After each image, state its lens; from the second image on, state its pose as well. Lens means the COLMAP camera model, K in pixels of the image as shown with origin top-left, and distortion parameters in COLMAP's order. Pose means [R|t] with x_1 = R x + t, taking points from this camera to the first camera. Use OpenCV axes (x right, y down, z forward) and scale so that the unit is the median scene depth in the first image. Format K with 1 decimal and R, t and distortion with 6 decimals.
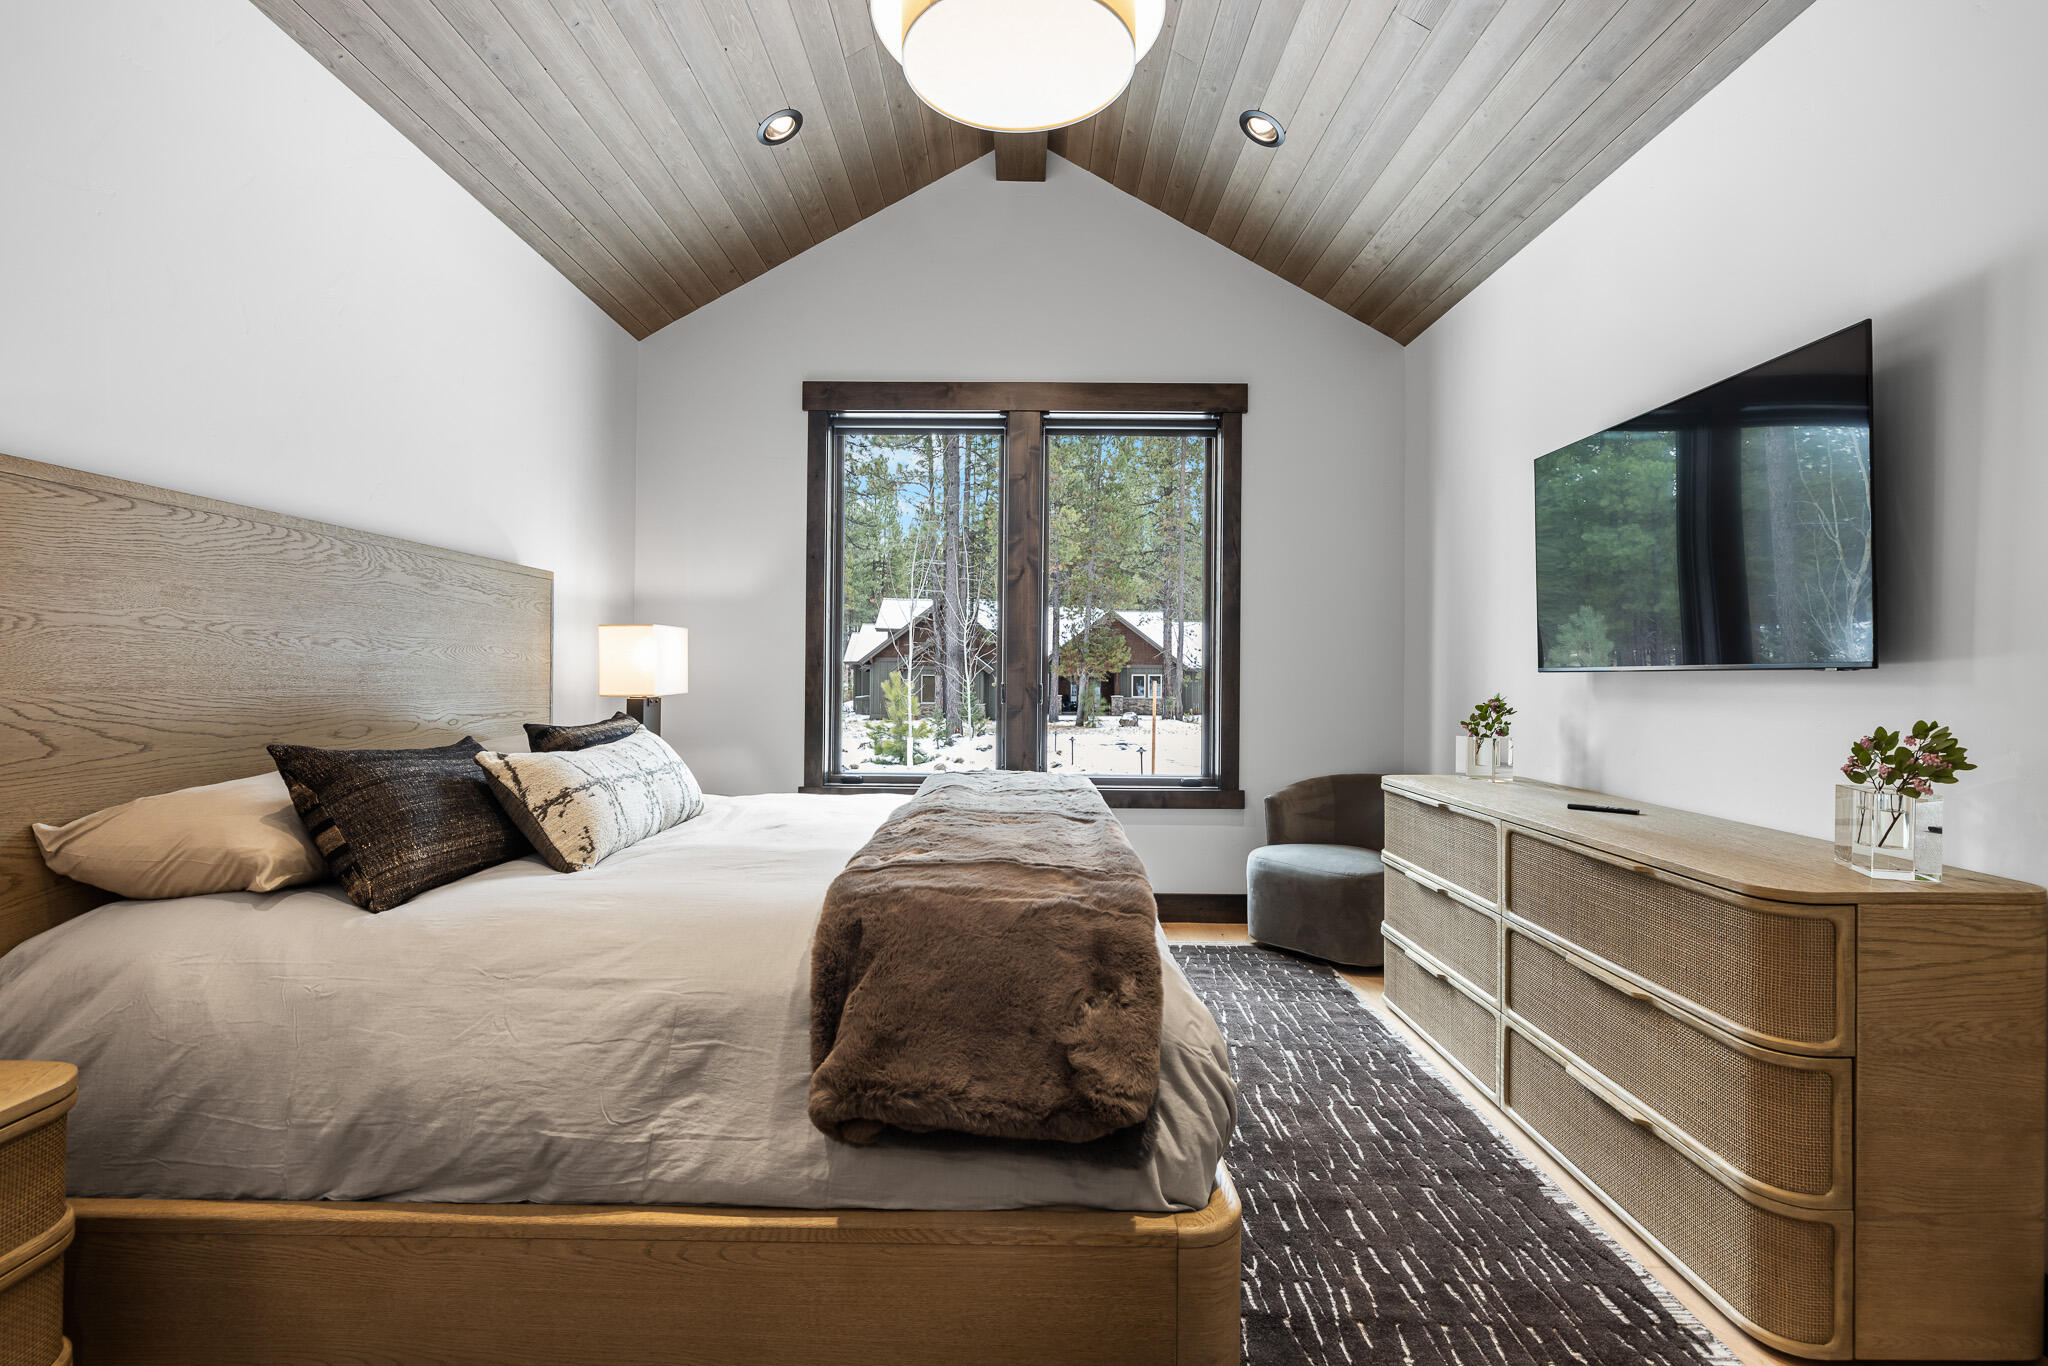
lens RADIAL K [[950.8, 0, 1024.0], [0, 950.8, 672.4], [0, 0, 1]] dist [-0.005722, 0.001397]
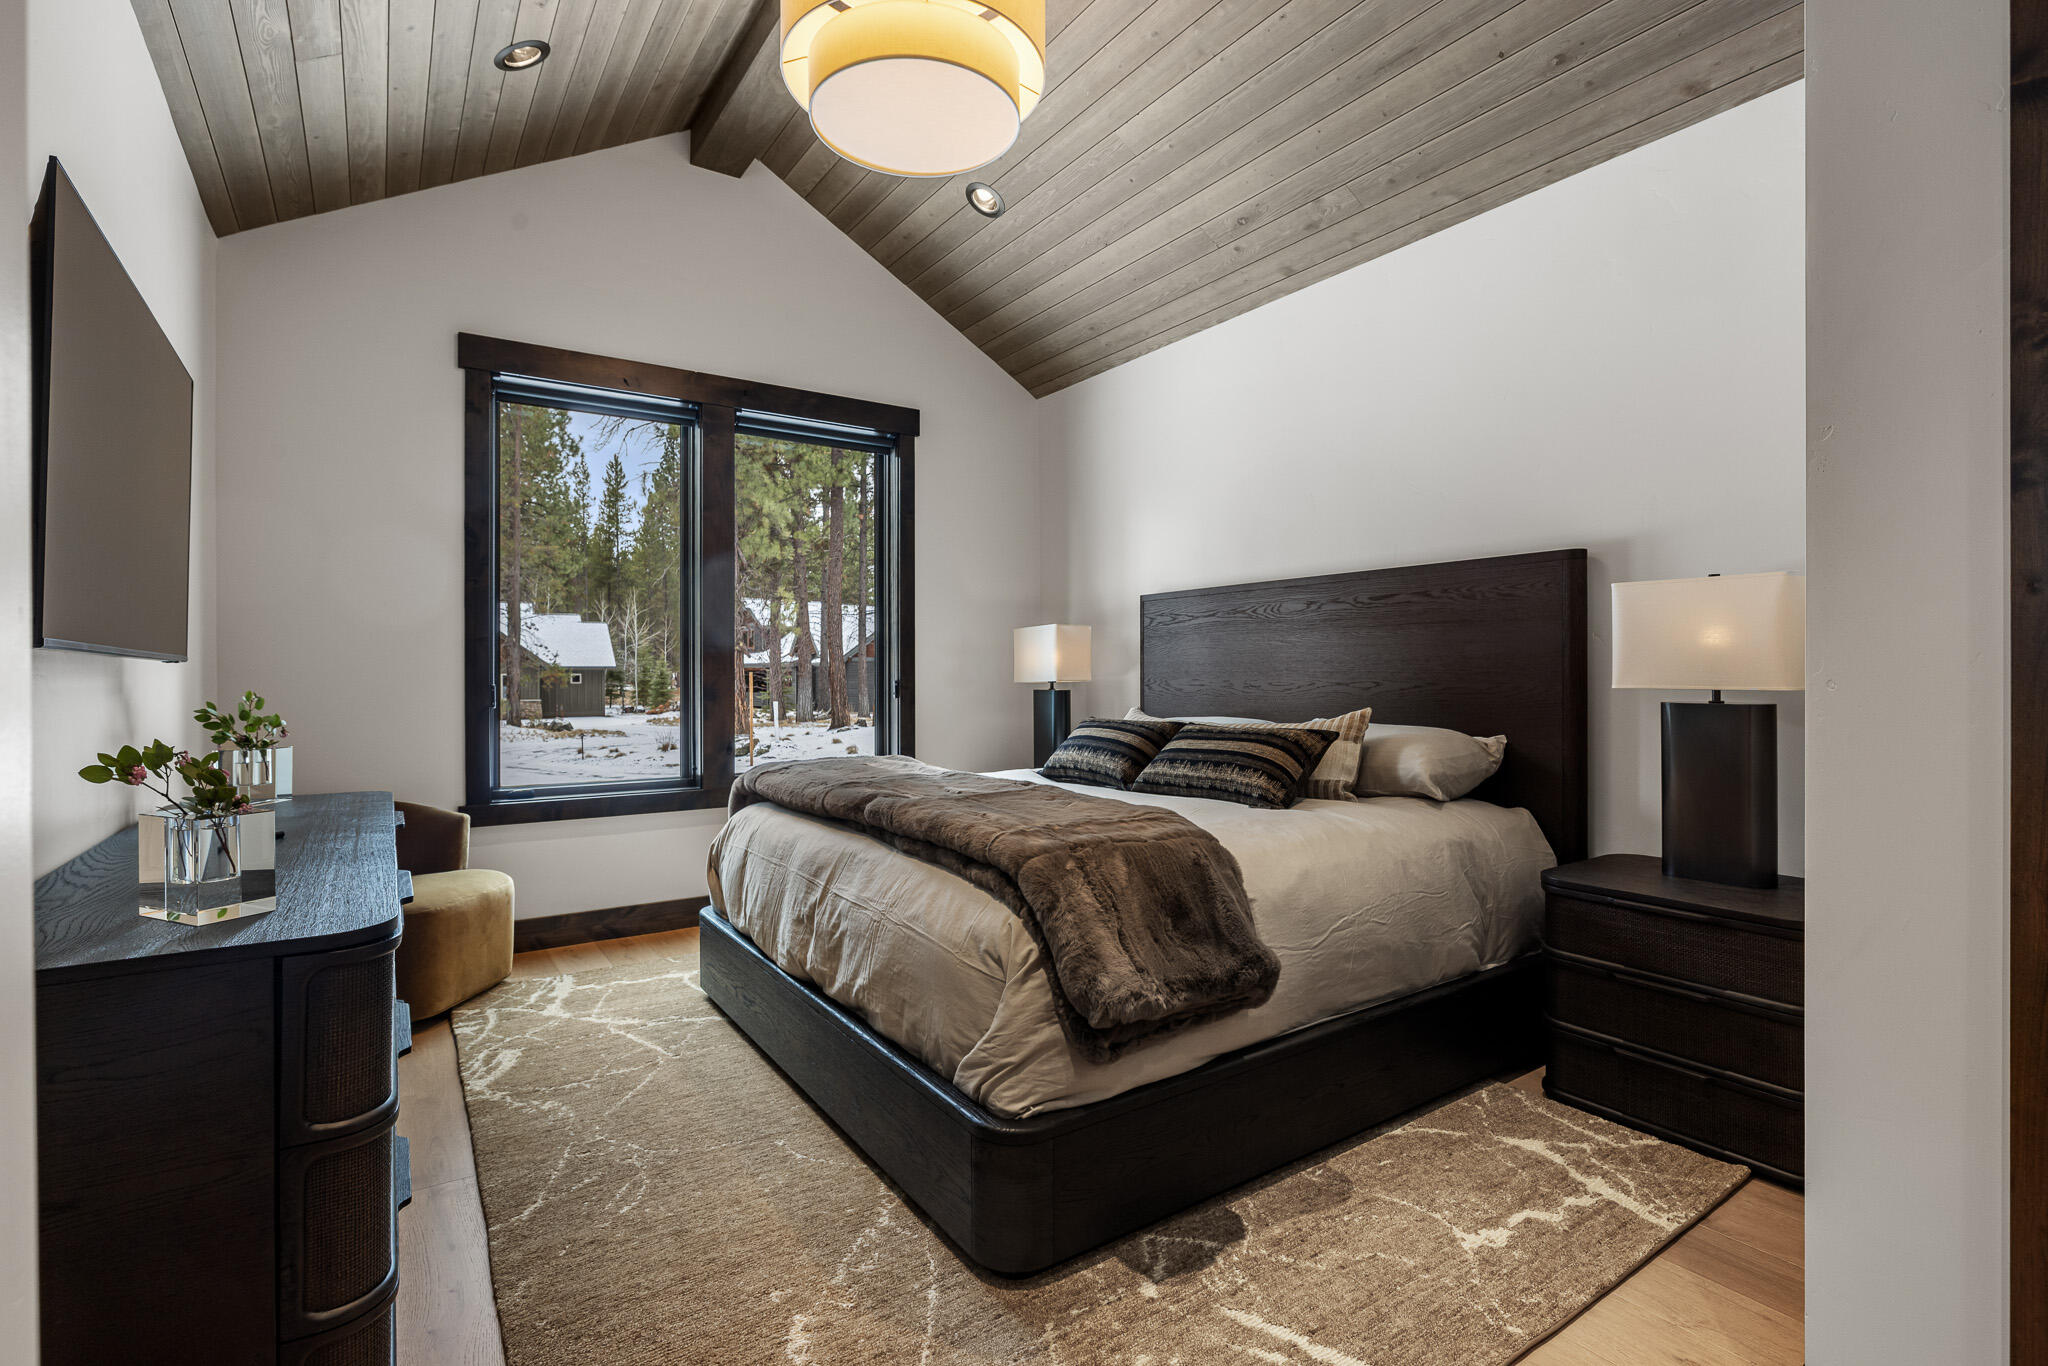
lens RADIAL K [[950.8, 0, 1020.9], [0, 950.8, 673.3], [0, 0, 1]] dist [-0.005722, 0.001397]
pose [[0.832743, -0.008564, 0.553594, -0.280653], [0.005338, 0.999958, 0.007440, -0.004417], [-0.553634, -0.003240, 0.832754, 0.009248]]
